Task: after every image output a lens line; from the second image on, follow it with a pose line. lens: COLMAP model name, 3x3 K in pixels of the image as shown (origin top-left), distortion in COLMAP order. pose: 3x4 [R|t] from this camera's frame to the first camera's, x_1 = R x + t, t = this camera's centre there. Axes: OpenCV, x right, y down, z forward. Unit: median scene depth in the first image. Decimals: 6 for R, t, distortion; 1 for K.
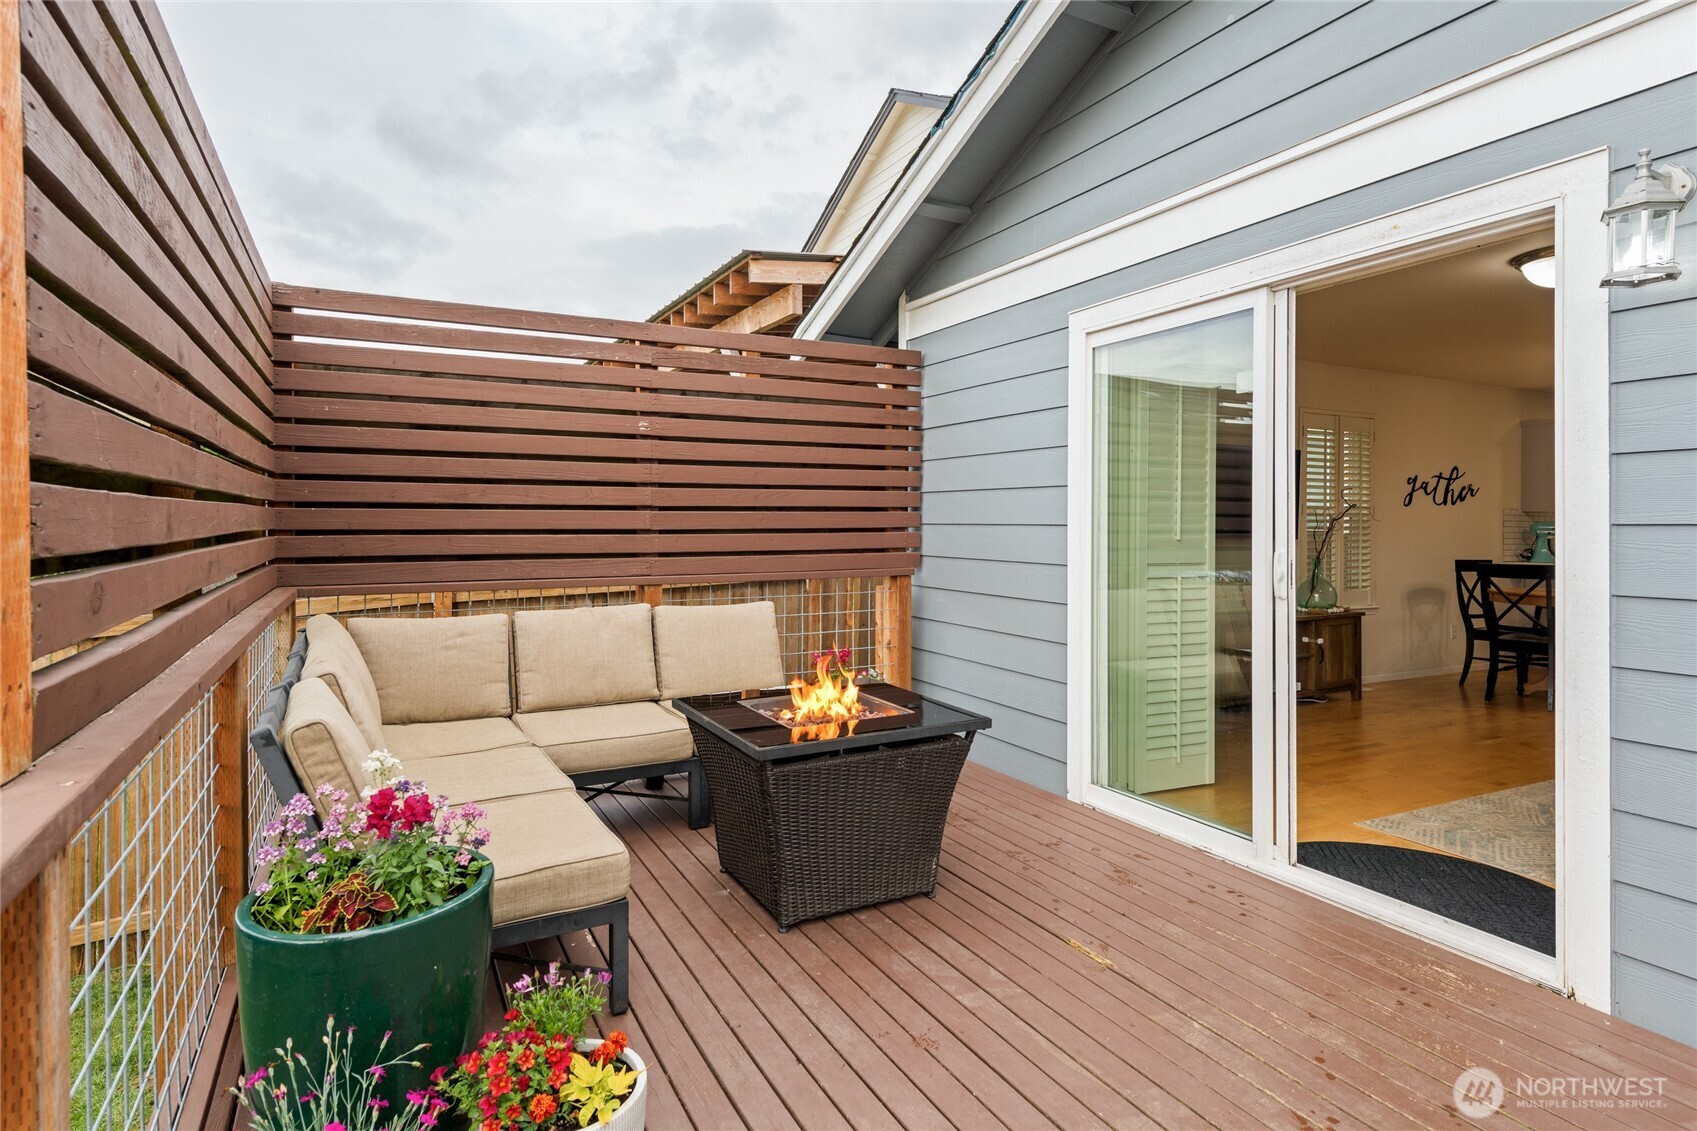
lens RADIAL K [[920.8, 0, 871.8], [0, 920.8, 542.0], [0, 0, 1]] dist [0.021010, -0.000298]
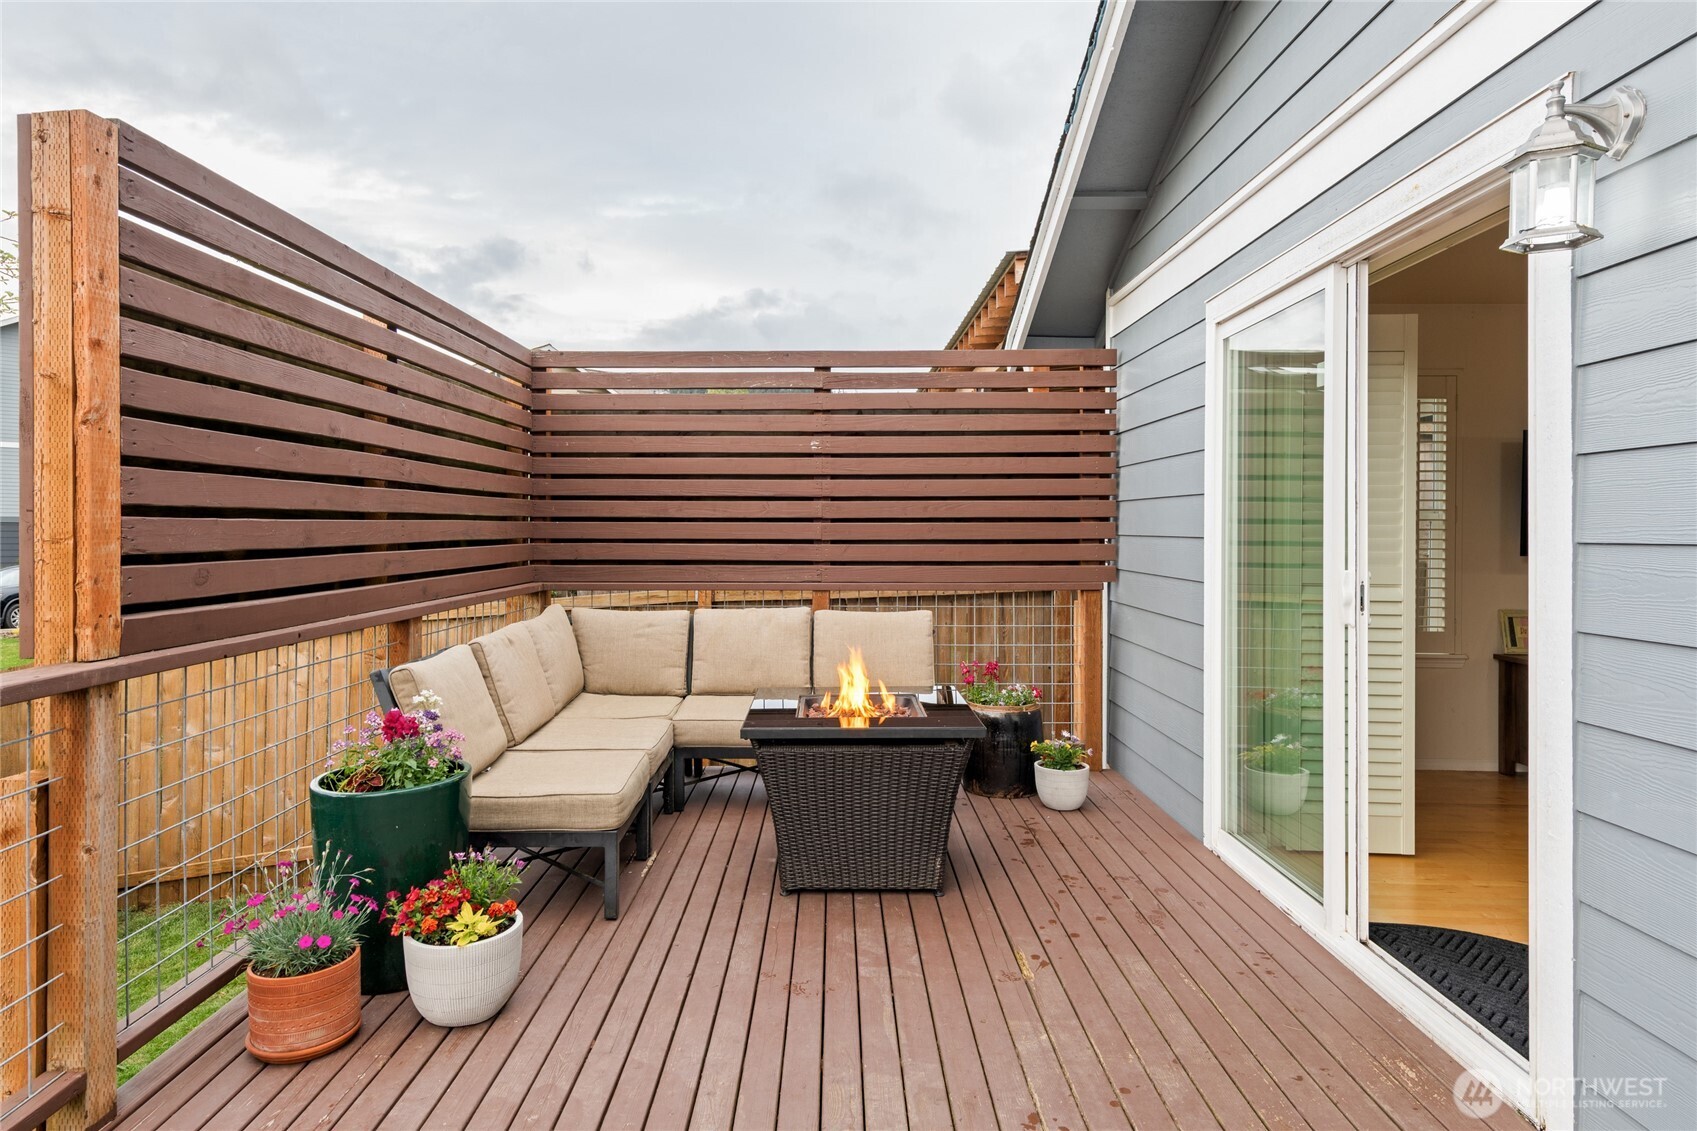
lens RADIAL K [[1014.0, 0, 815.3], [0, 1014.0, 546.2], [0, 0, 1]] dist [0.031333, -0.001121]
pose [[0.870837, 0.009288, -0.491484, 0.374354], [-0.011917, 0.999927, -0.002219, -0.003444], [0.491428, 0.007790, 0.870884, -0.051137]]
